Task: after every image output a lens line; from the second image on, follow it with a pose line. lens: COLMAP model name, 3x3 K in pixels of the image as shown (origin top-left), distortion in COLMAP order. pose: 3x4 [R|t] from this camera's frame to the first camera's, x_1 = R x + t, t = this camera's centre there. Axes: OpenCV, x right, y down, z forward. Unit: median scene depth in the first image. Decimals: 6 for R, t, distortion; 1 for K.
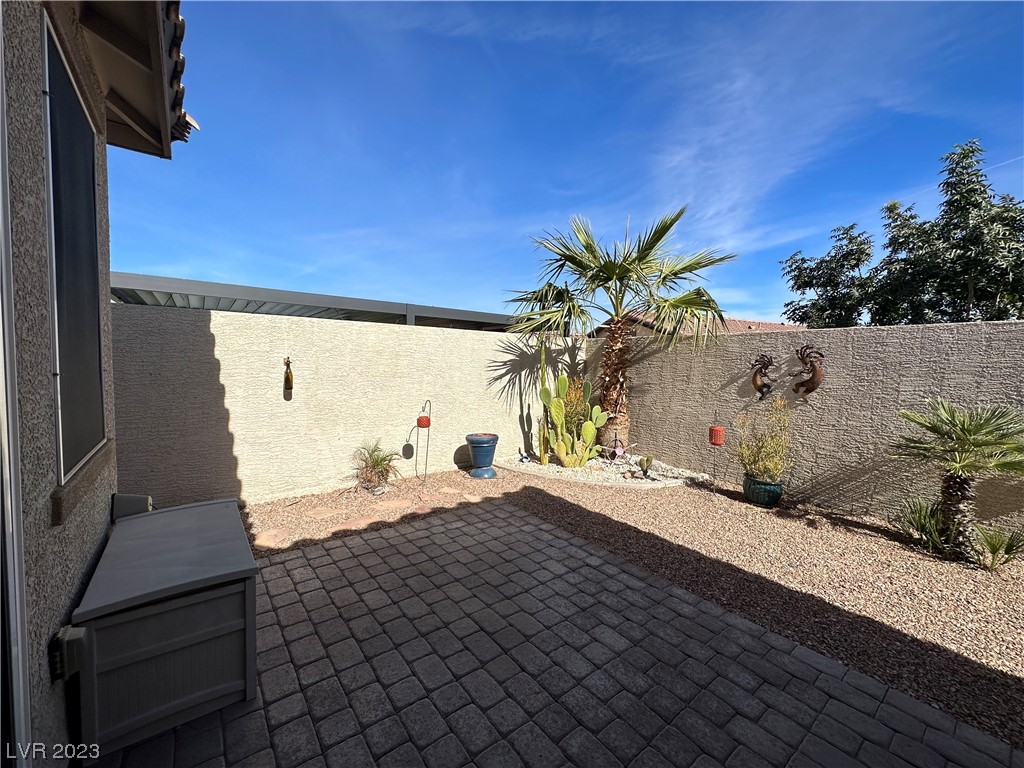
lens RADIAL K [[407.0, 0, 511.5], [0, 407.0, 386.1], [0, 0, 1]] dist [-0.002476, 0.000103]
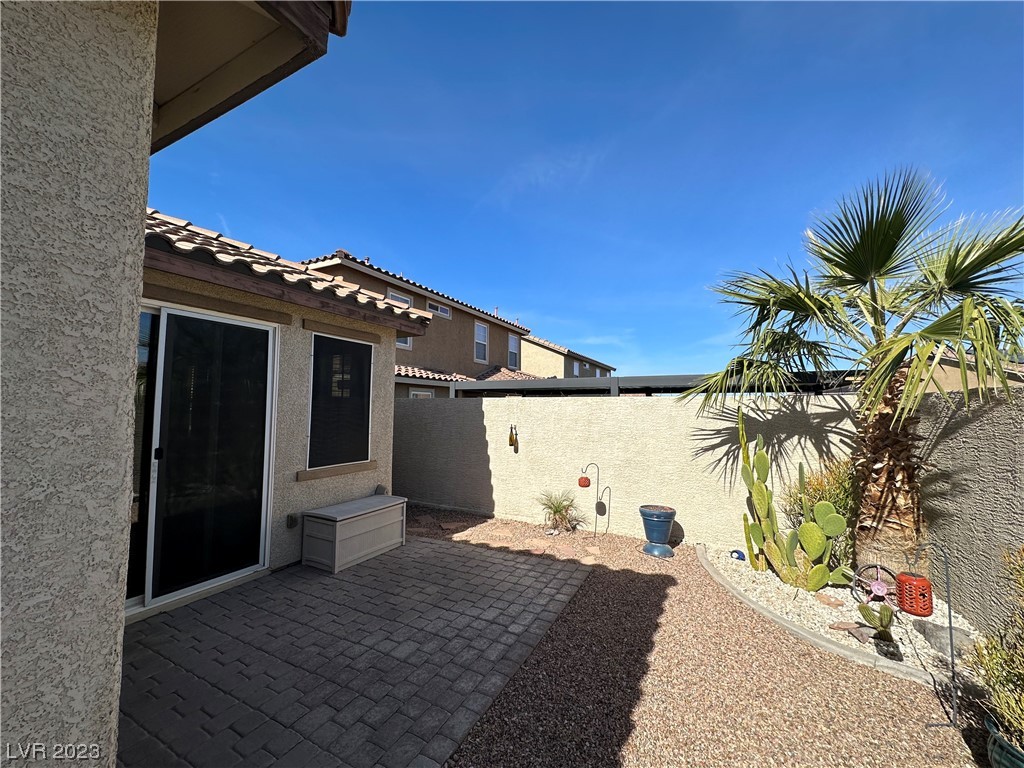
lens RADIAL K [[407.0, 0, 511.5], [0, 407.0, 386.1], [0, 0, 1]] dist [-0.002476, 0.000103]
pose [[0.416587, -0.069165, -0.906461, 0.790085], [-0.053666, 0.993492, -0.100470, -0.056980], [0.907511, 0.090501, 0.410164, 0.332635]]
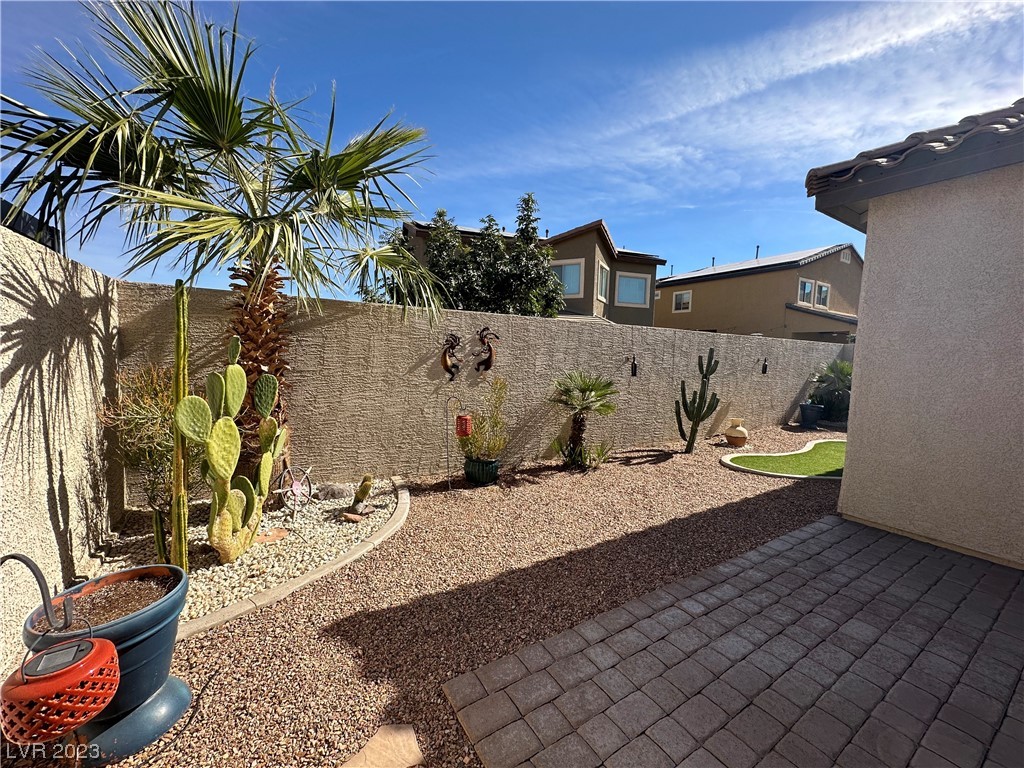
lens RADIAL K [[407.0, 0, 511.5], [0, 407.0, 386.1], [0, 0, 1]] dist [-0.002476, 0.000103]
pose [[0.099745, -0.099062, 0.990070, -0.366360], [0.031619, 0.994845, 0.096354, -0.046755], [-0.994511, 0.021694, 0.102363, 0.830427]]
